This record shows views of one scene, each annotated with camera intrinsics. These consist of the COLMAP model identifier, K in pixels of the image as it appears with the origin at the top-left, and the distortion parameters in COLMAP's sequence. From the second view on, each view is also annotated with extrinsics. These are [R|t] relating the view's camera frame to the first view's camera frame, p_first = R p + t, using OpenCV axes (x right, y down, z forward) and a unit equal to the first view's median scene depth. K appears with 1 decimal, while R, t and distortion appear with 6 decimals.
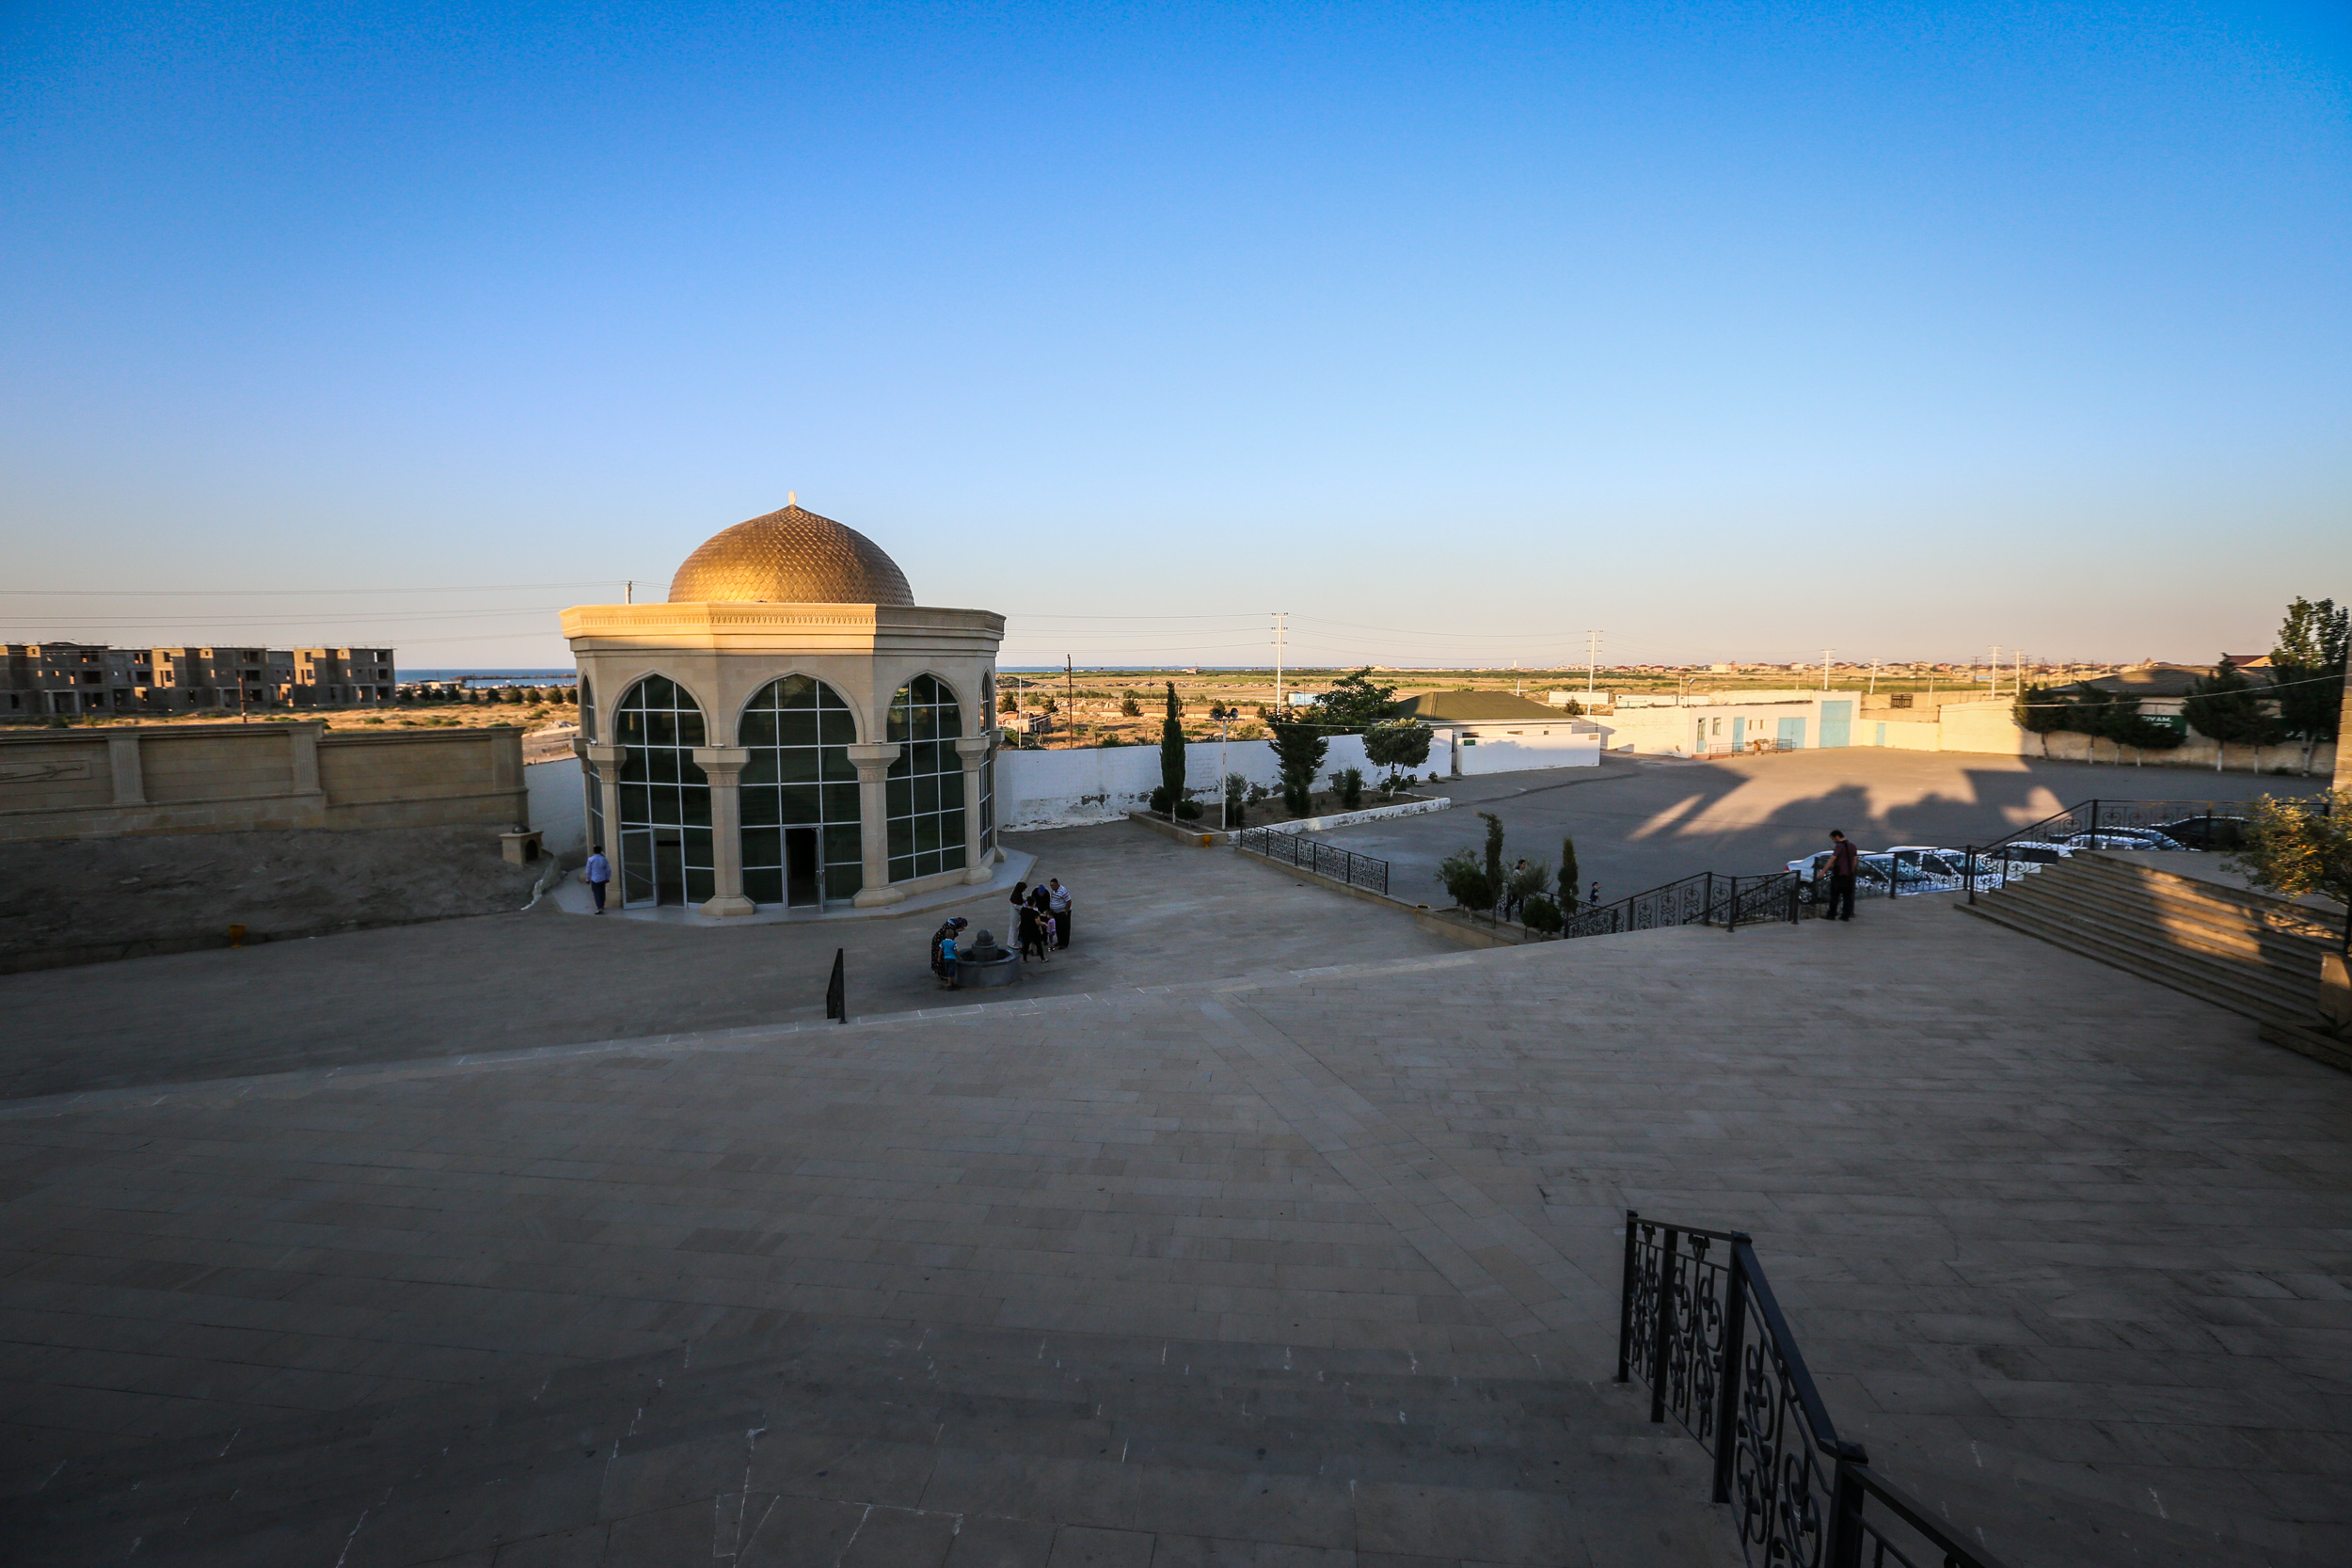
lens RADIAL K [[1092.2, 0, 1182.9], [0, 1092.2, 794.1], [0, 0, 1]] dist [-0.019063, 0.011978]
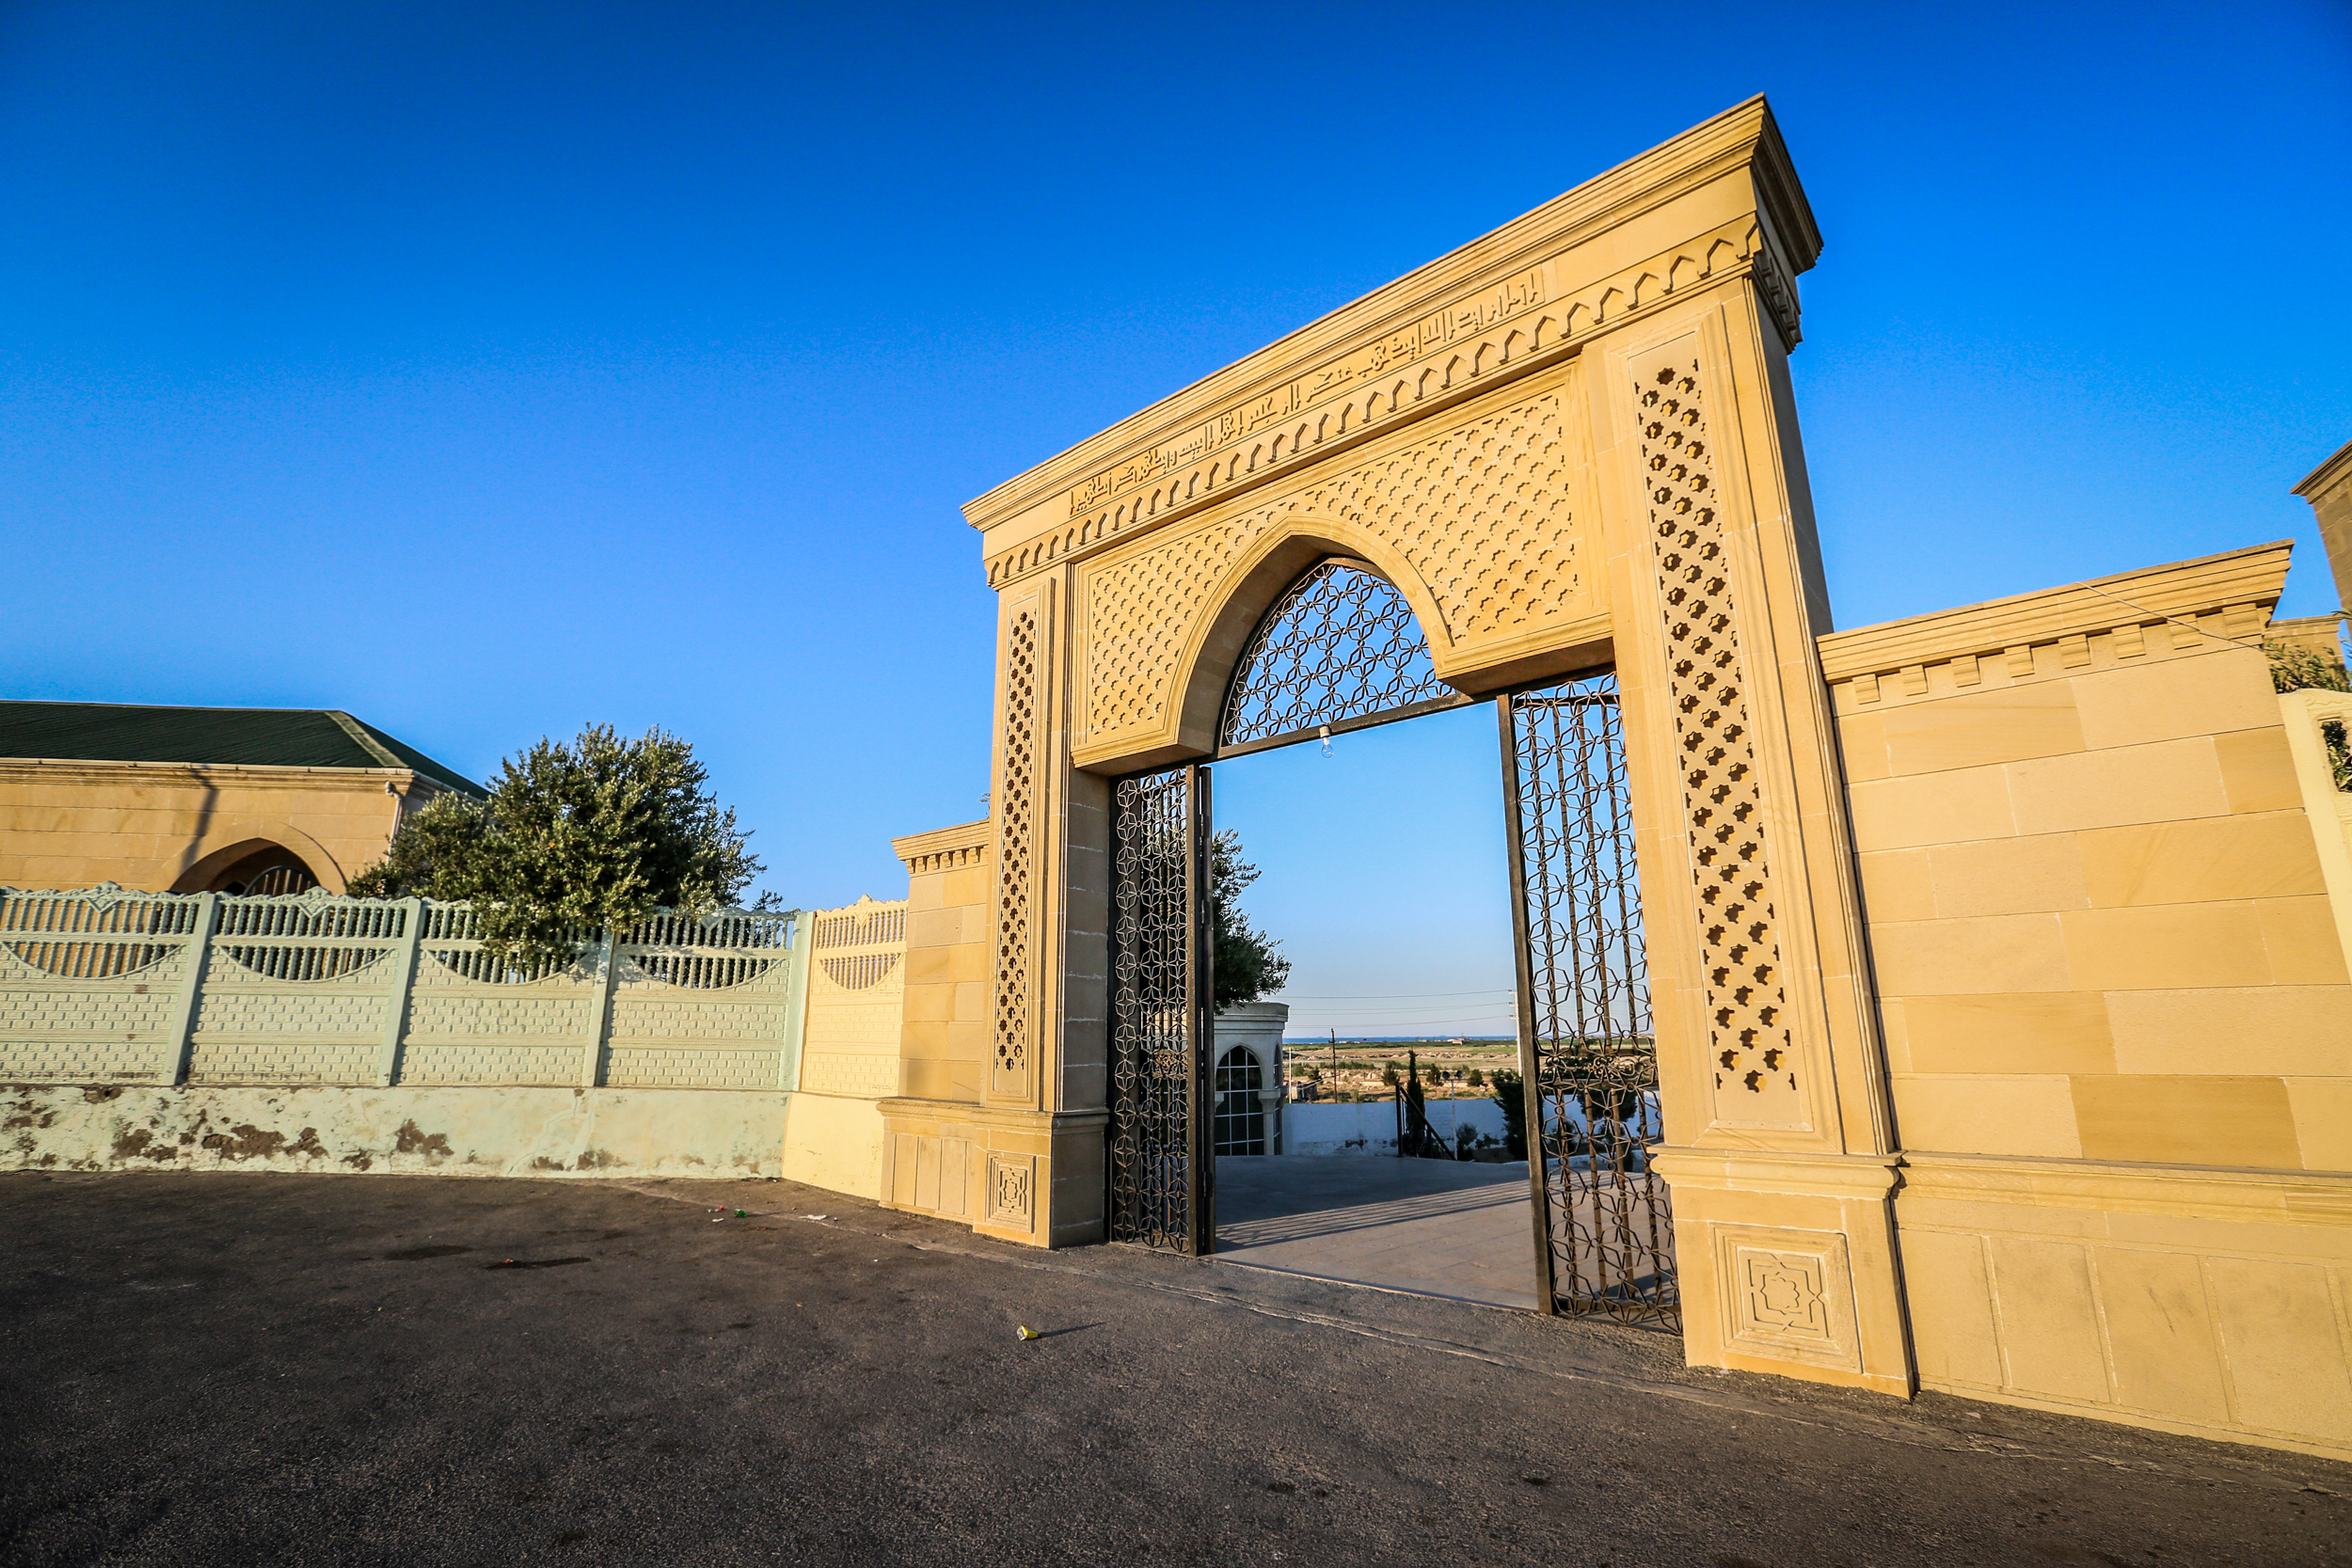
lens RADIAL K [[1092.2, 0, 1182.9], [0, 1092.2, 794.1], [0, 0, 1]] dist [-0.019063, 0.011978]
pose [[0.972391, -0.057713, -0.226108, 0.020897], [-0.020045, 0.944696, -0.327335, 0.023161], [0.232495, 0.322830, 0.917457, -0.211493]]
